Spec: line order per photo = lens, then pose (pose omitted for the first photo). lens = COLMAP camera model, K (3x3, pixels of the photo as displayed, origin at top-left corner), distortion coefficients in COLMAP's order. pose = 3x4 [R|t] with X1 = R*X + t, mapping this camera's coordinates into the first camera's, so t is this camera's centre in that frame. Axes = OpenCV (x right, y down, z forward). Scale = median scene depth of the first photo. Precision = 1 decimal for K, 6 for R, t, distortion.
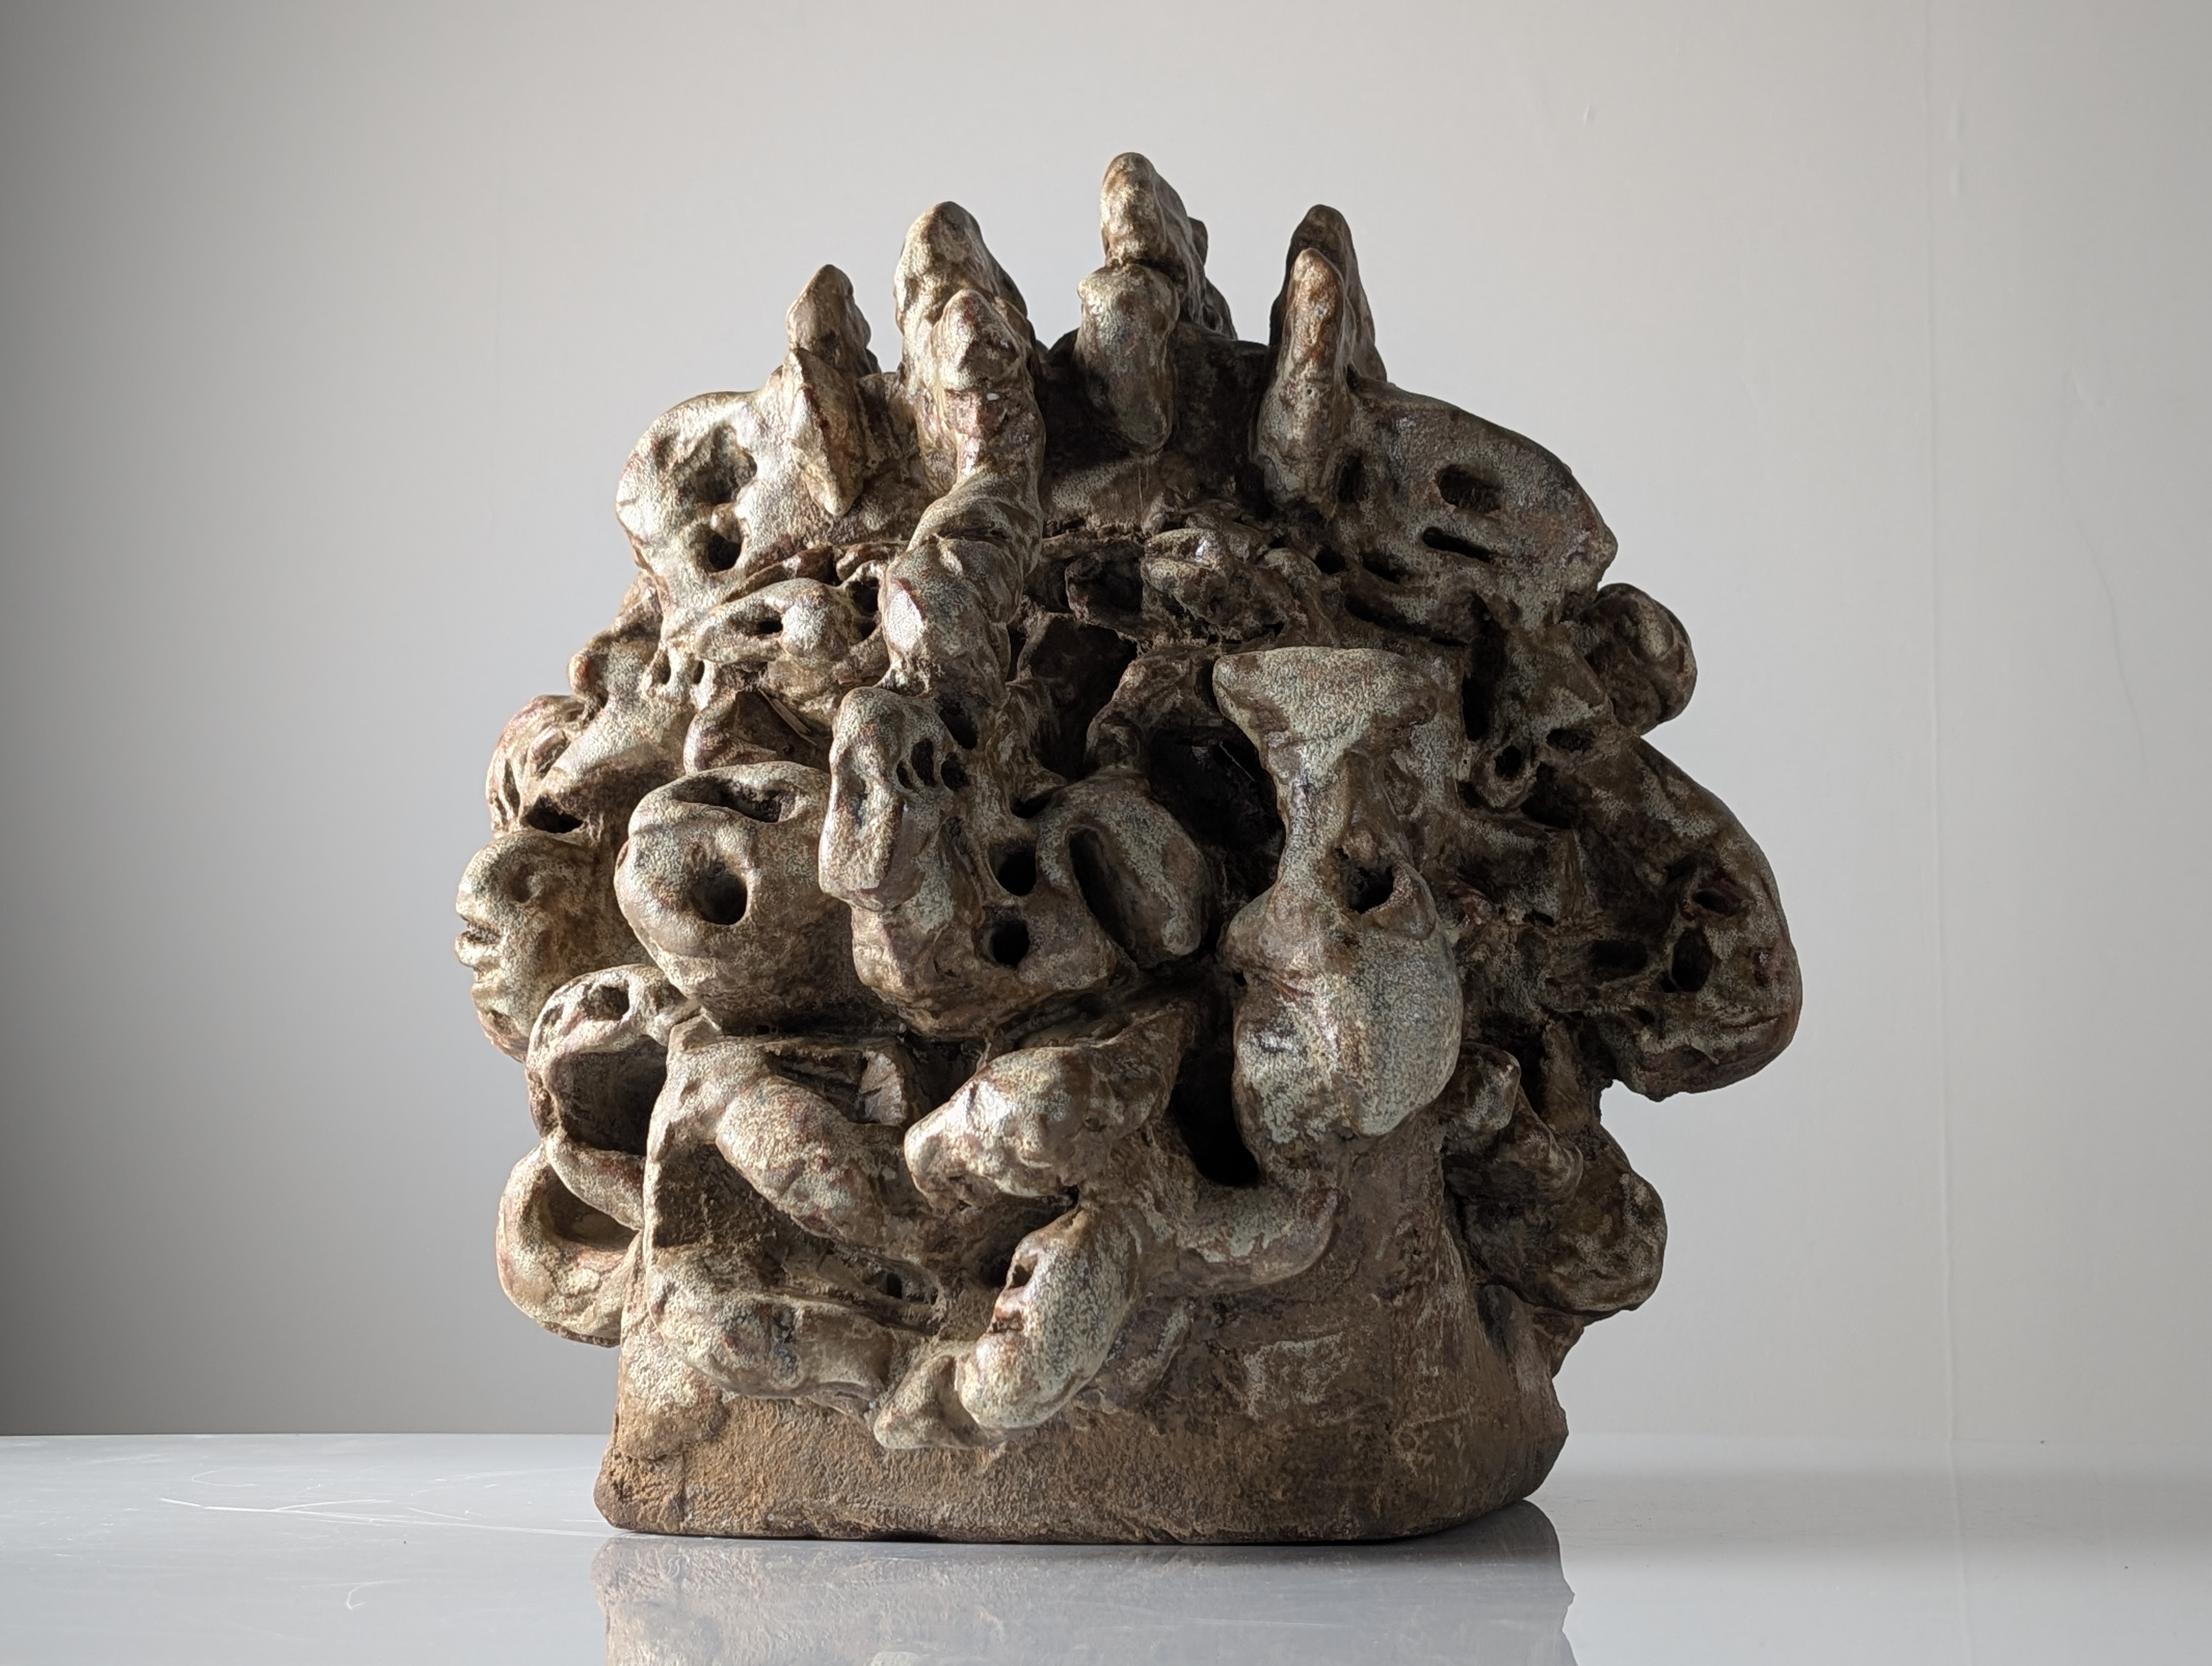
lens RADIAL K [[3112.3, 0, 1104.8], [0, 3112.3, 867.9], [0, 0, 1]] dist [0.163334, -0.017008]
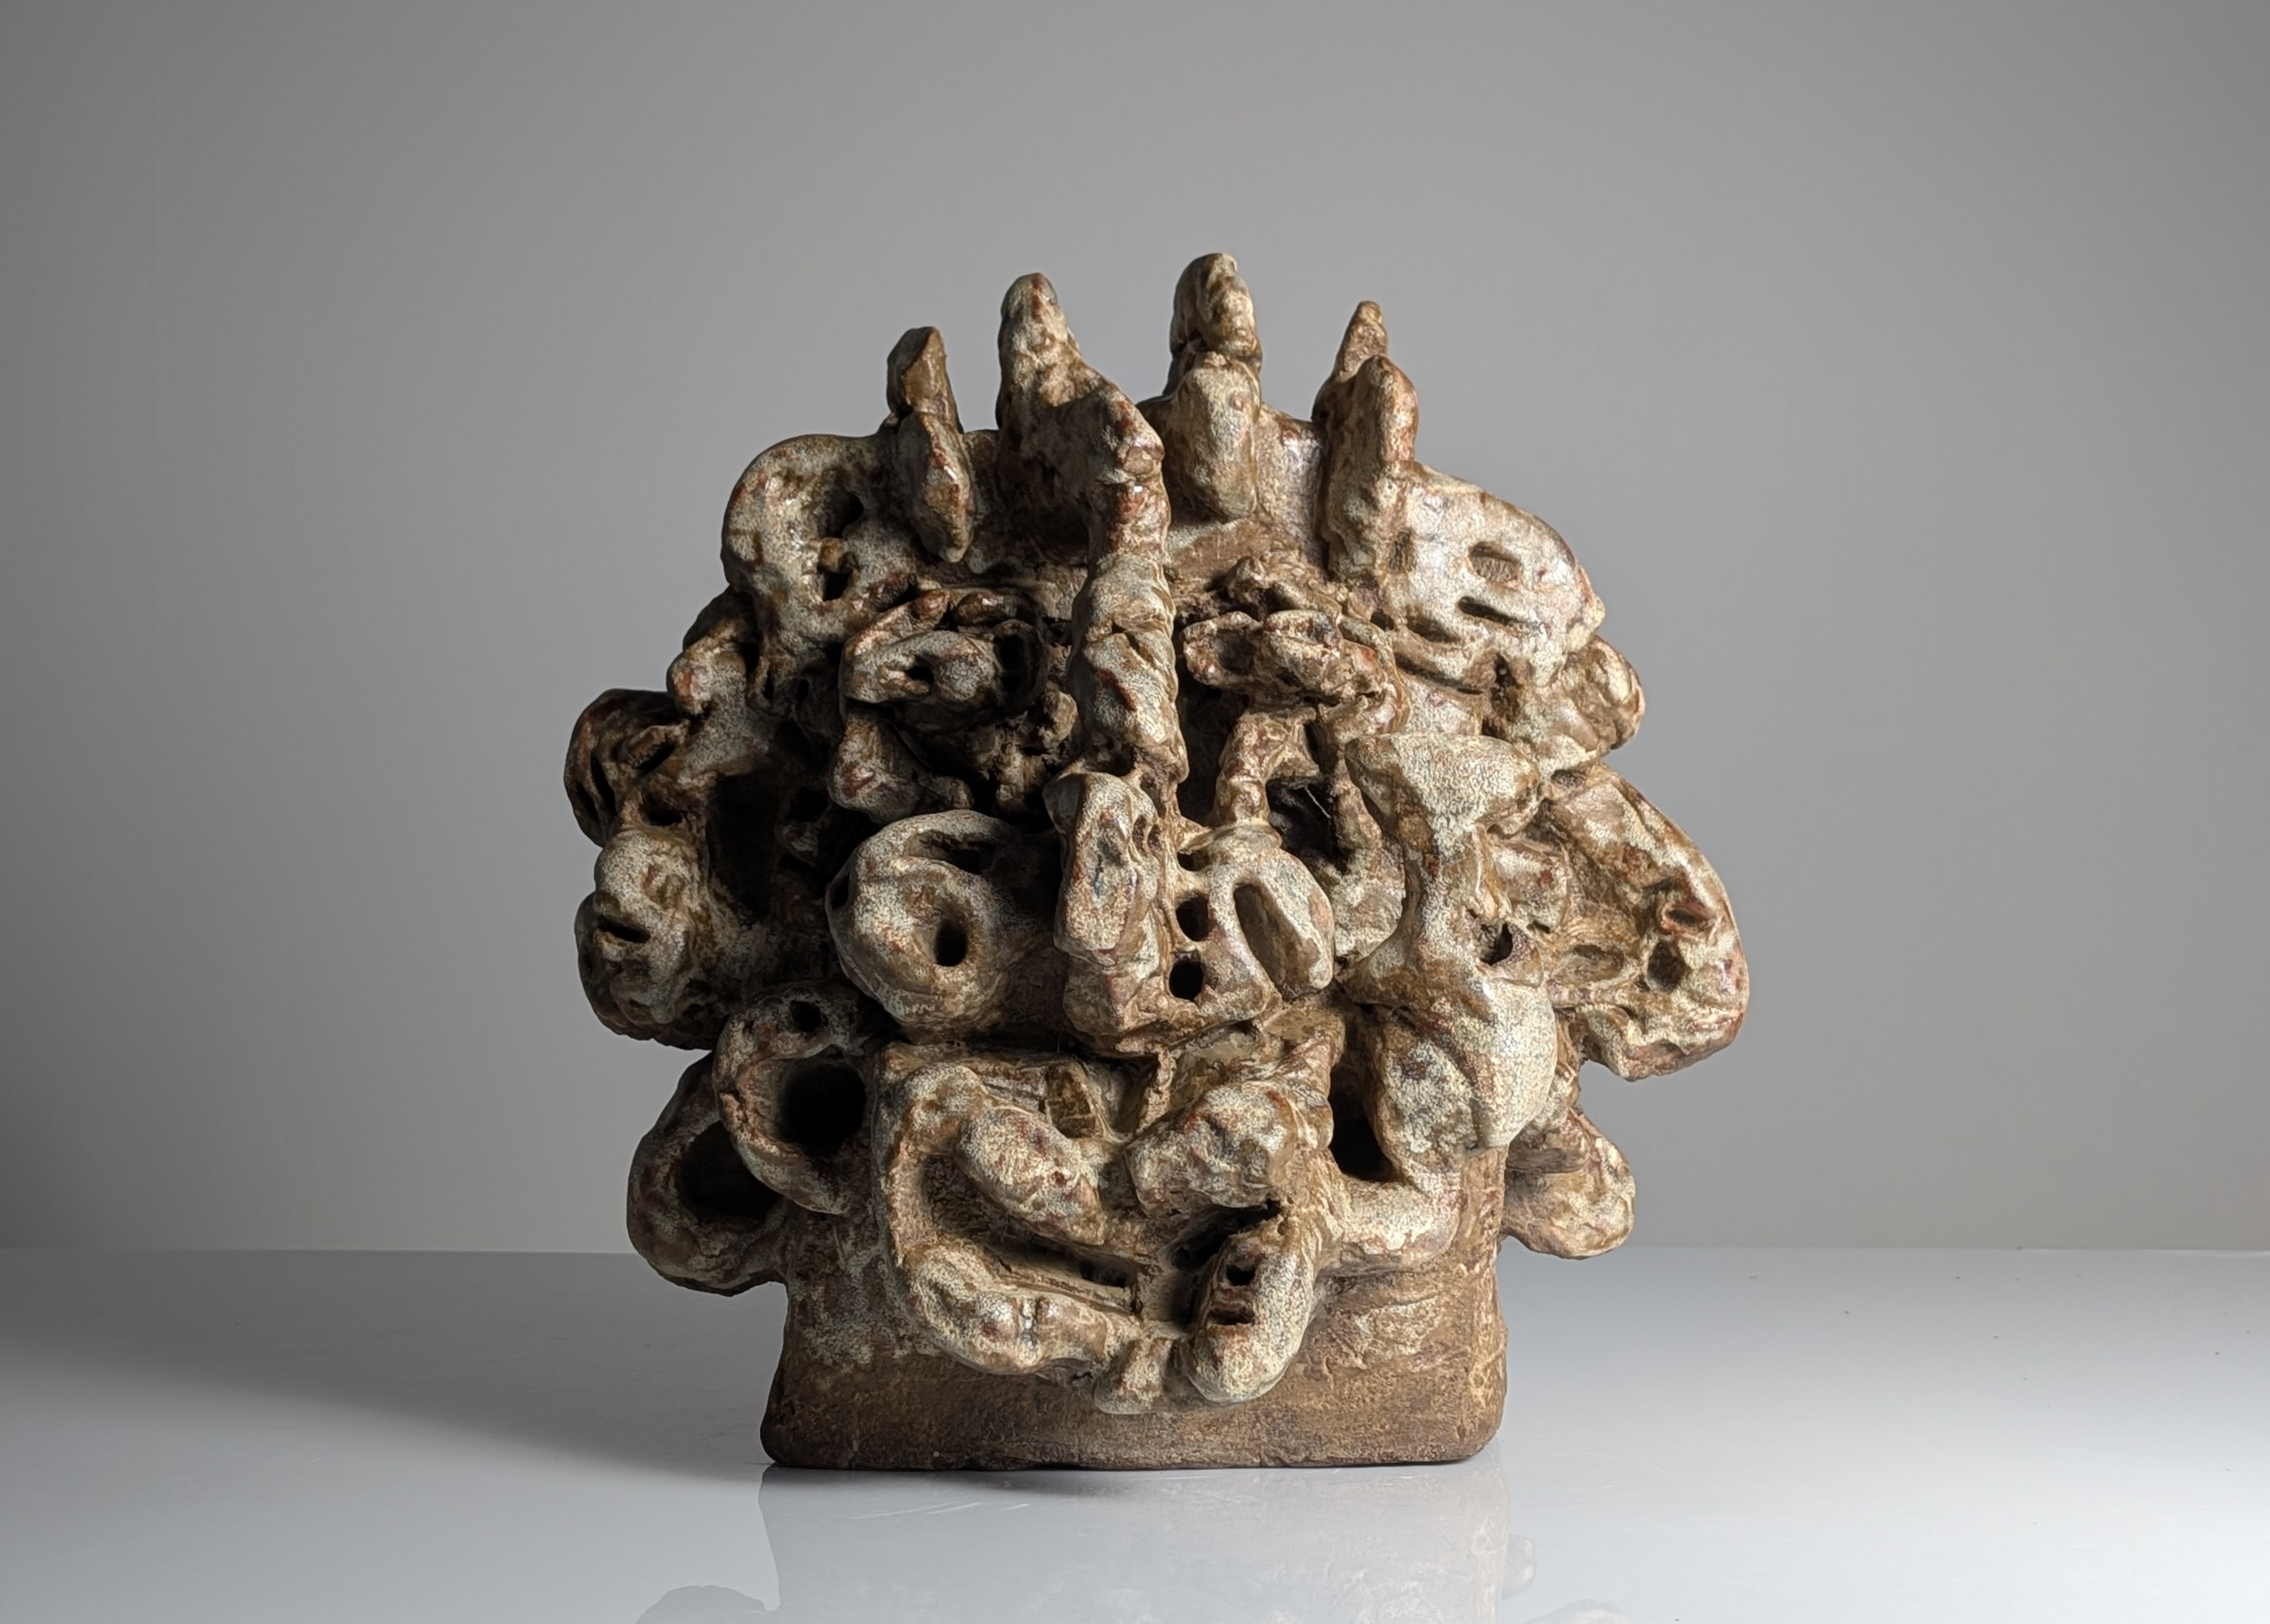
lens RADIAL K [[3346.0, 0, 1165.4], [0, 3346.0, 815.2], [0, 0, 1]] dist [0.120739, -0.000524]
pose [[0.964278, 0.008530, 0.264756, -0.346955], [-0.034579, 0.994982, 0.093887, -0.145656], [-0.262626, -0.099688, 0.959734, -0.193092]]
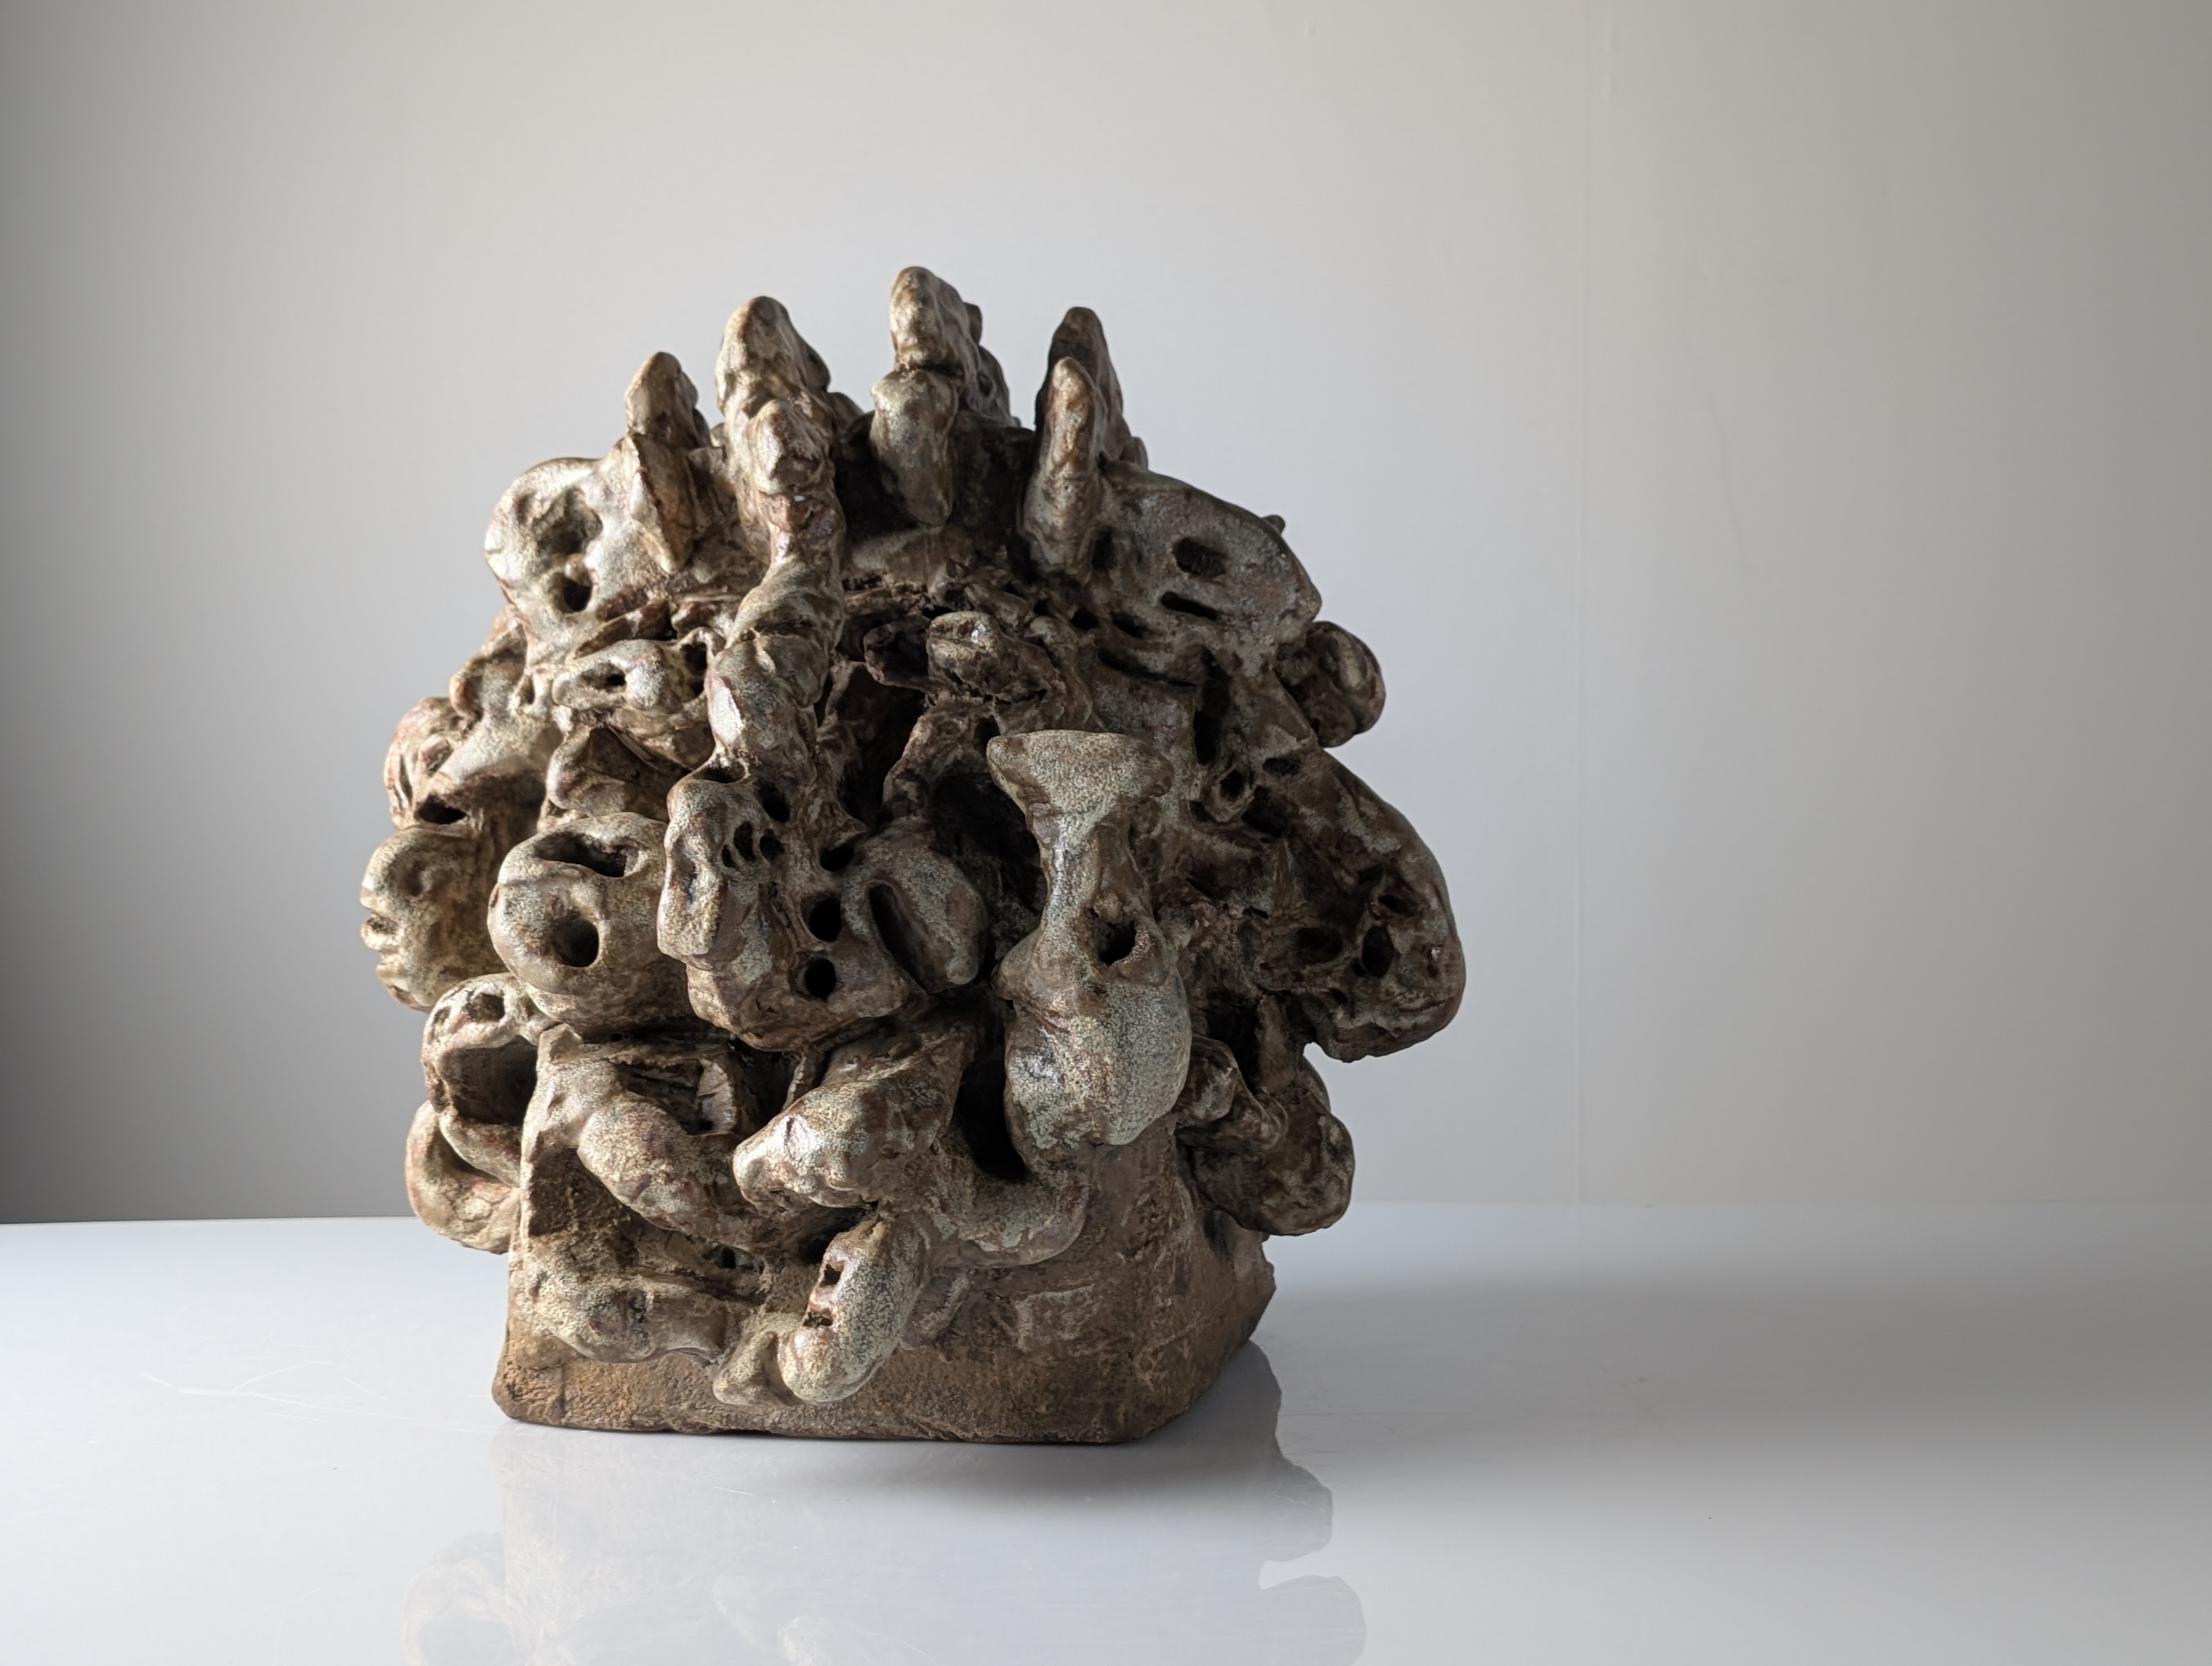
lens RADIAL K [[2447.6, 0, 1045.7], [0, 2447.6, 839.5], [0, 0, 1]] dist [0.171053, -0.754171]
pose [[0.998818, -0.010312, 0.047494, 0.011525], [0.003738, 0.990637, 0.136473, -0.147674], [-0.048456, -0.136134, 0.989505, 0.056037]]
